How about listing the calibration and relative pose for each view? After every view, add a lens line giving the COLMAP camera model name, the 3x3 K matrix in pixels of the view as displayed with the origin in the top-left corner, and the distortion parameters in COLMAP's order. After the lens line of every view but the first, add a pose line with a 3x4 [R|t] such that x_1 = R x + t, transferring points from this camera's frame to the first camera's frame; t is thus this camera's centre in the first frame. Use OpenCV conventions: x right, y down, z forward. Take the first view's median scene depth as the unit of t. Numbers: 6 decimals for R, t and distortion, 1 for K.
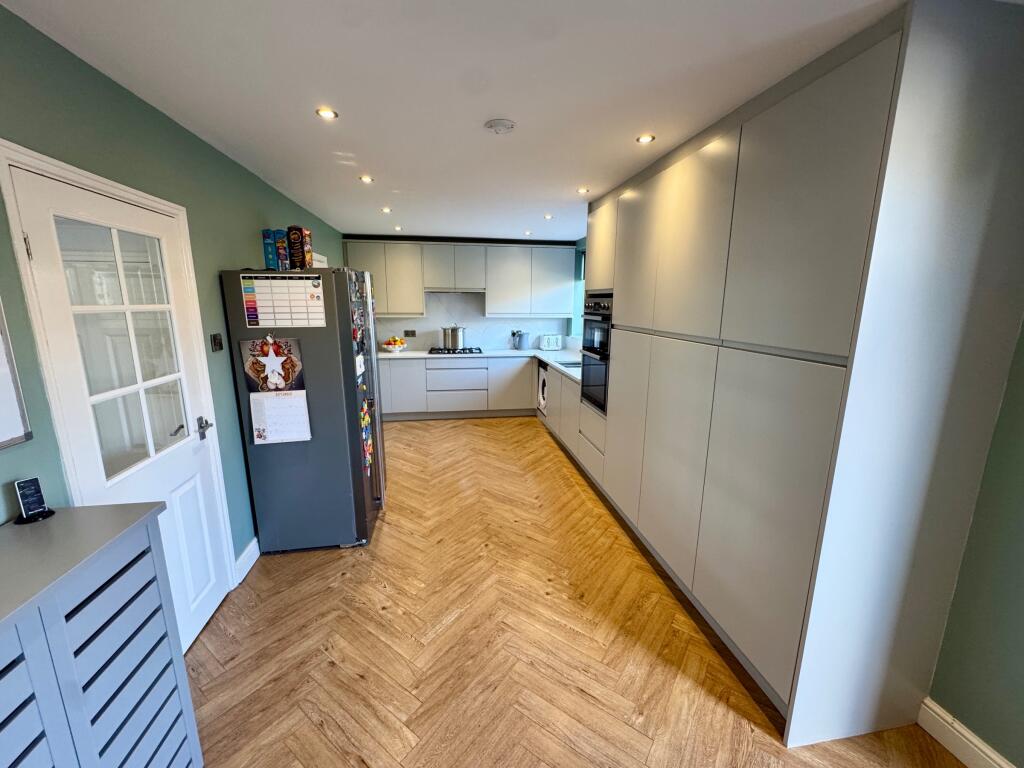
lens RADIAL K [[409.5, 0, 511.2], [0, 409.5, 383.4], [0, 0, 1]] dist [-0.004220, 0.001274]
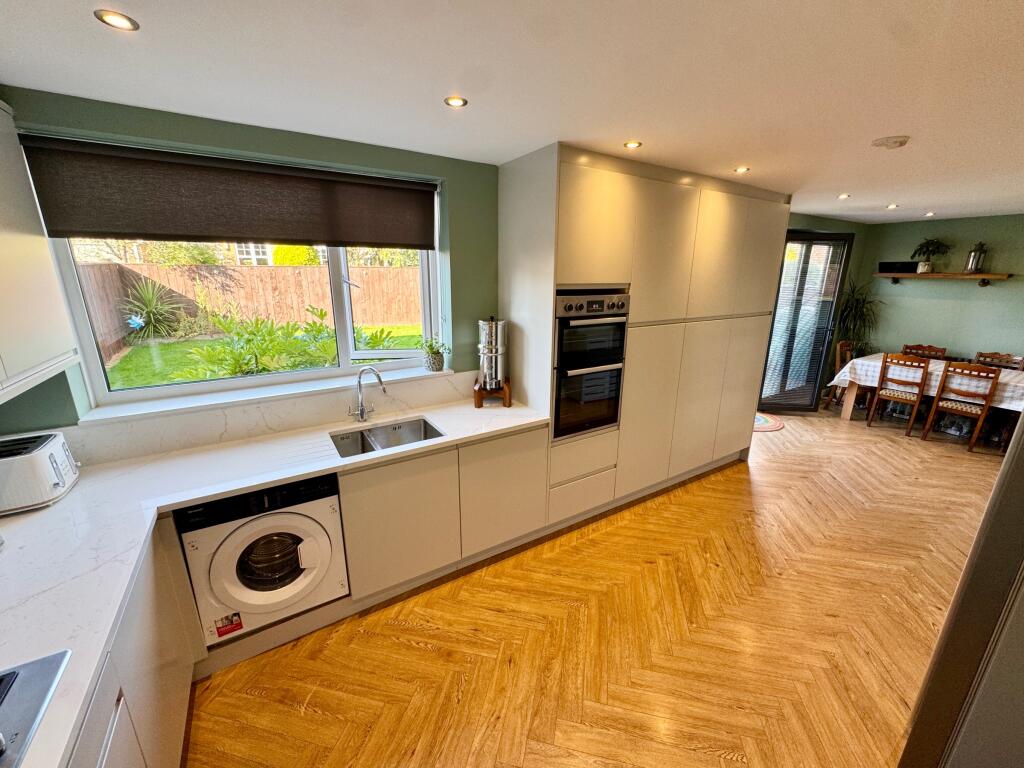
lens RADIAL K [[409.5, 0, 513.4], [0, 409.5, 381.9], [0, 0, 1]] dist [-0.004220, 0.001274]
pose [[-0.389724, -0.249084, 0.886607, -0.451679], [0.172596, 0.925915, 0.335995, -0.348246], [-0.904614, 0.283970, -0.317860, 1.456316]]
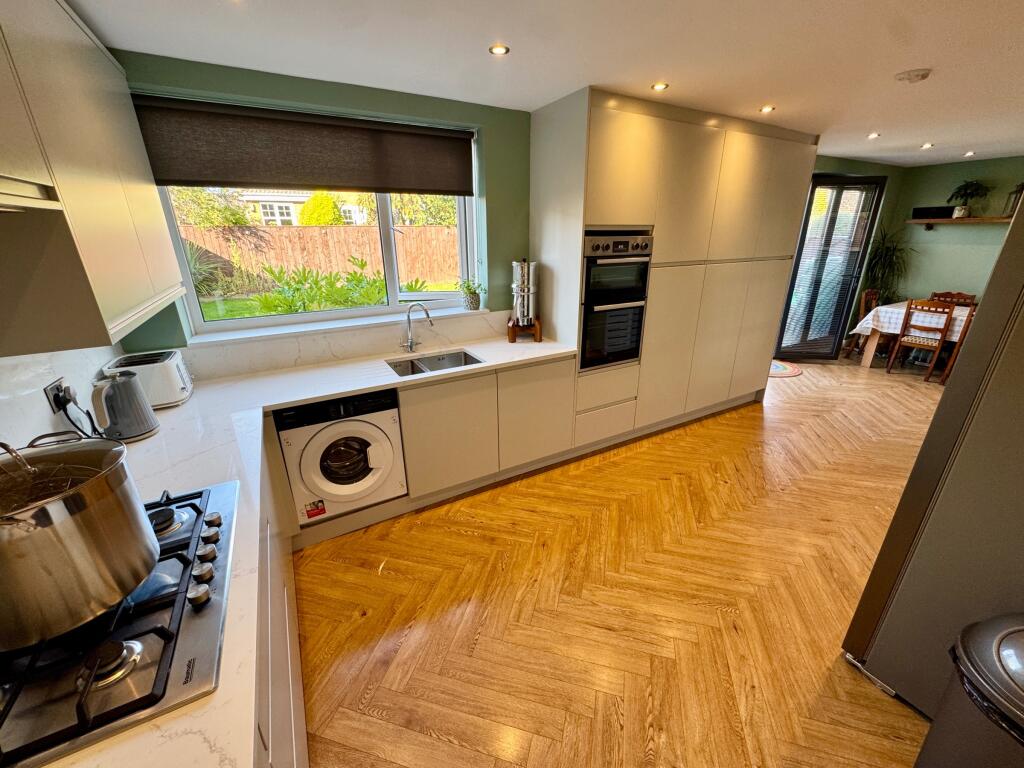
lens RADIAL K [[409.5, 0, 513.3], [0, 409.5, 382.0], [0, 0, 1]] dist [-0.004220, 0.001274]
pose [[-0.347789, -0.326605, 0.878847, -0.540316], [0.190870, 0.893070, 0.407425, -0.328721], [-0.917939, 0.309443, -0.248260, 1.524868]]
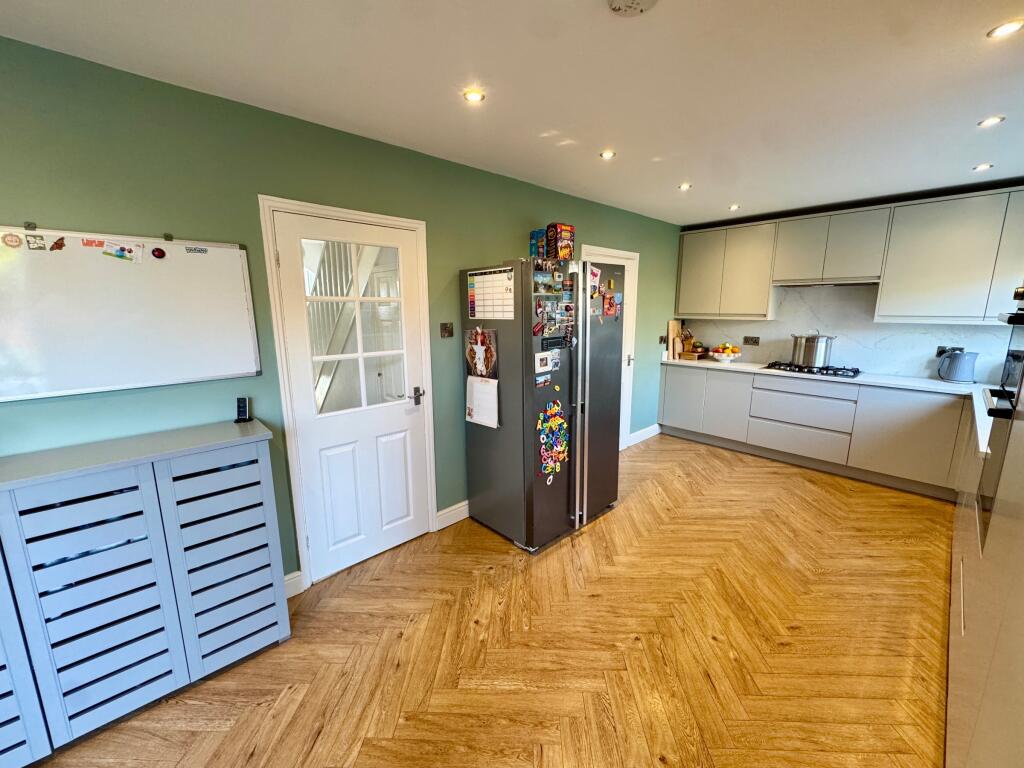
lens RADIAL K [[409.5, 0, 511.5], [0, 409.5, 383.1], [0, 0, 1]] dist [-0.004220, 0.001274]
pose [[0.551566, 0.146113, -0.821234, 0.281524], [-0.158629, 0.984945, 0.068700, -0.040389], [0.818909, 0.092379, 0.566440, 0.333649]]
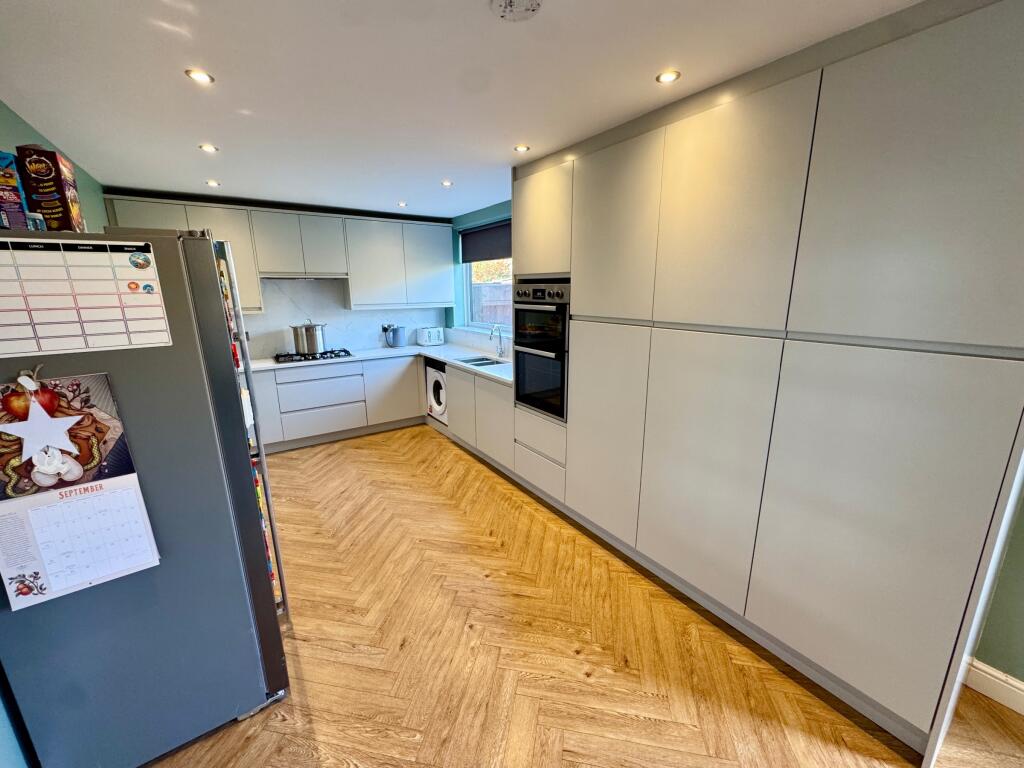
lens RADIAL K [[409.5, 0, 511.5], [0, 409.5, 383.2], [0, 0, 1]] dist [-0.004220, 0.001274]
pose [[0.906073, -0.109459, 0.408718, -0.209749], [0.096399, 0.993958, 0.052488, -0.057258], [-0.411994, -0.008158, 0.911150, 0.265171]]
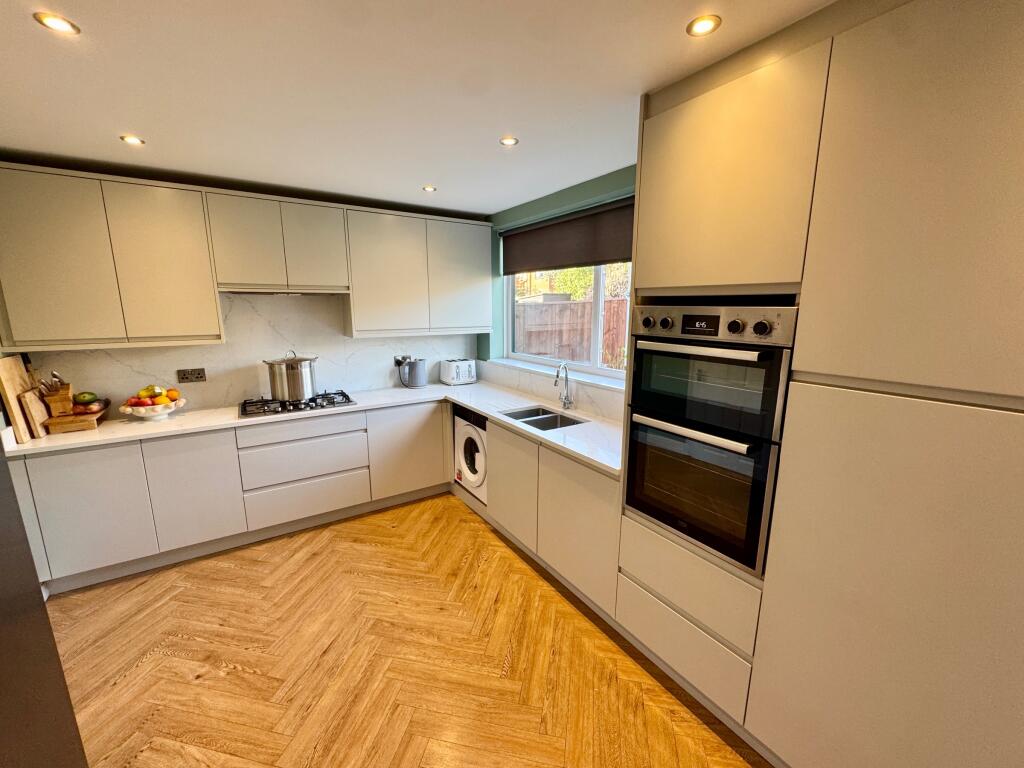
lens RADIAL K [[409.5, 0, 510.9], [0, 409.5, 382.8], [0, 0, 1]] dist [-0.004220, 0.001274]
pose [[0.914135, -0.081717, 0.397089, -0.160645], [0.085511, 0.996304, 0.008174, -0.150358], [-0.396289, 0.026483, 0.917744, 0.696197]]
